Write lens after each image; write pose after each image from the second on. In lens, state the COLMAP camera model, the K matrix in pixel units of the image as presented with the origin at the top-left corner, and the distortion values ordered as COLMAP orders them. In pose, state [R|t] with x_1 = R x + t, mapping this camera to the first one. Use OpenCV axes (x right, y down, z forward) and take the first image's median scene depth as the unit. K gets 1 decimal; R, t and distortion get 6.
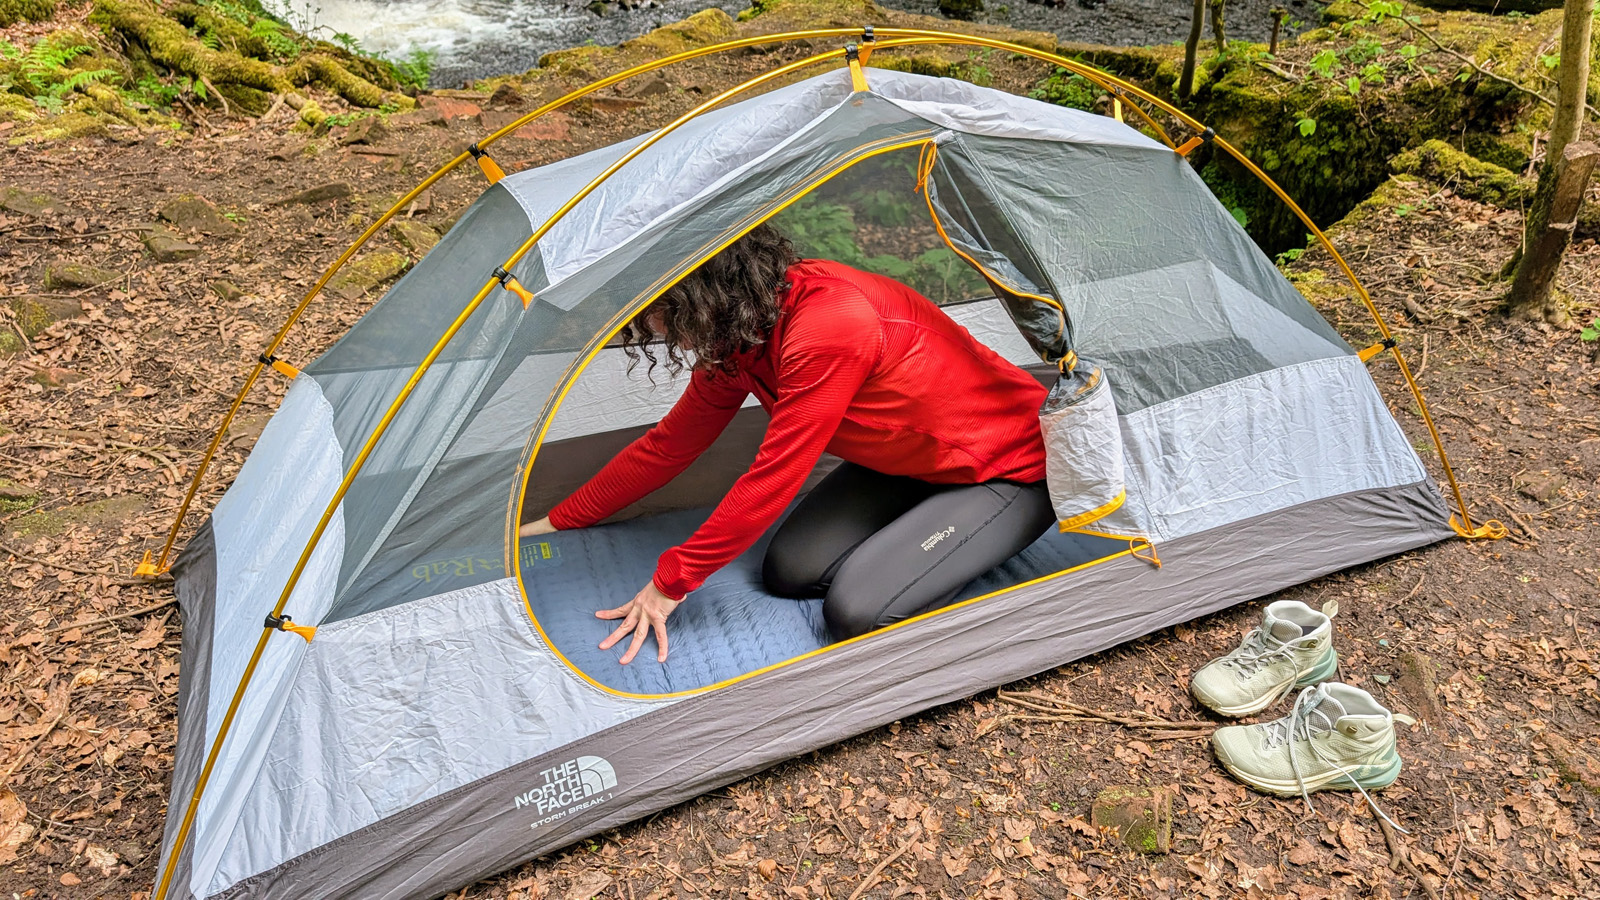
lens RADIAL K [[1193.6, 0, 806.8], [0, 1193.6, 487.5], [0, 0, 1]] dist [0.008329, -0.007862]
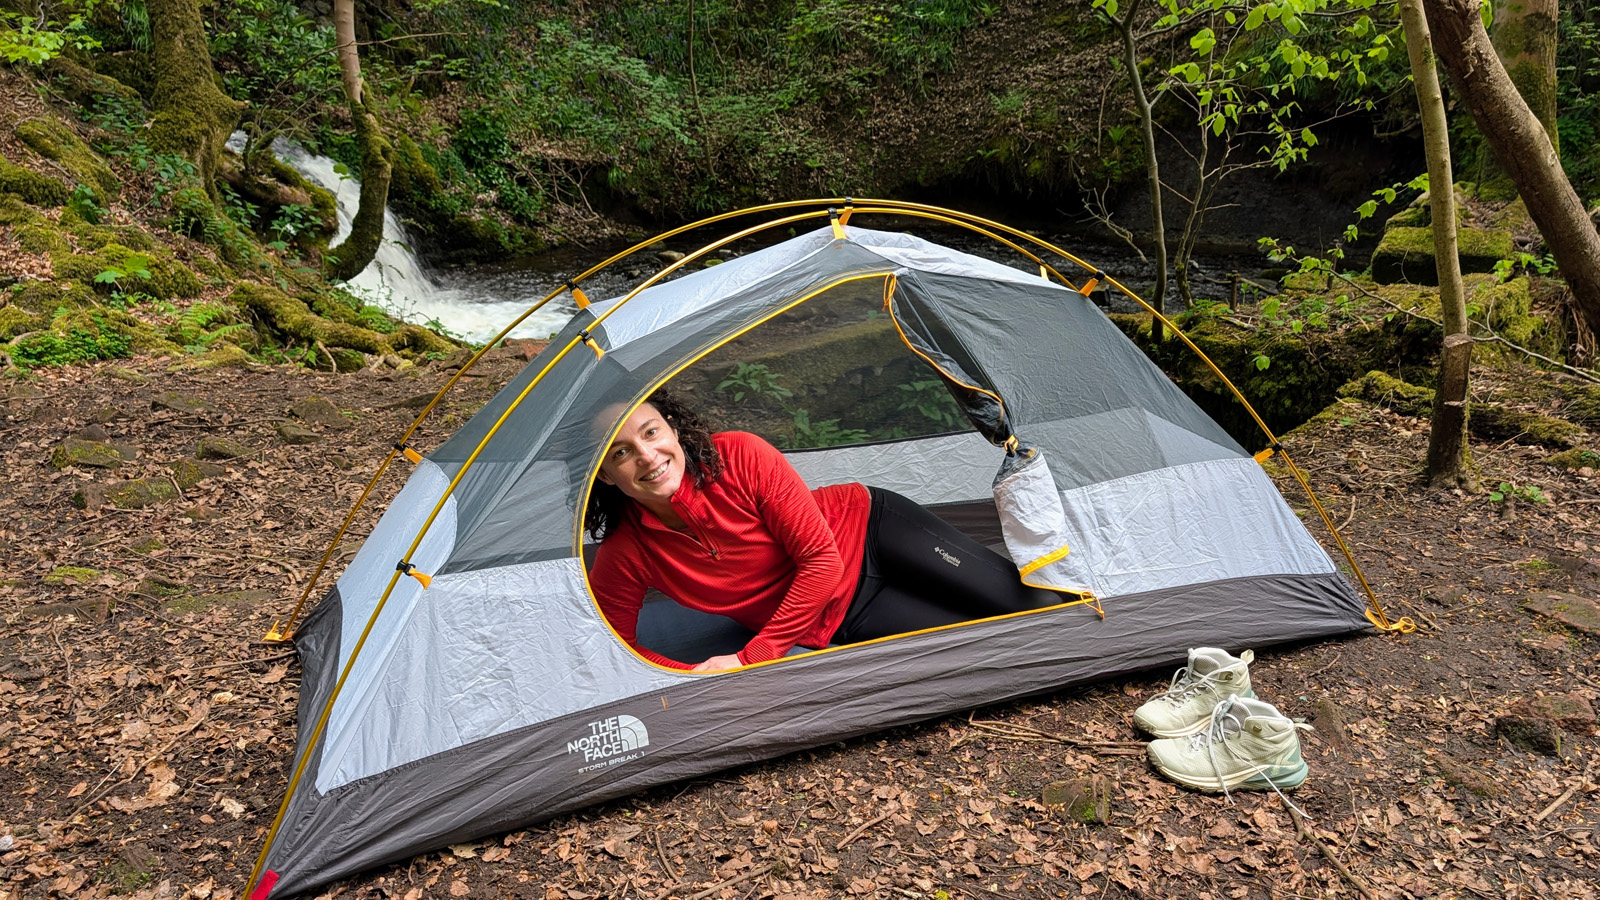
lens RADIAL K [[1177.8, 0, 814.9], [0, 1177.8, 476.9], [0, 0, 1]] dist [-0.002579, -0.001051]
pose [[0.999582, -0.003083, -0.028739, 0.042665], [-0.004404, 0.966446, -0.256832, 0.251316], [0.028566, 0.256852, 0.966029, -0.214428]]
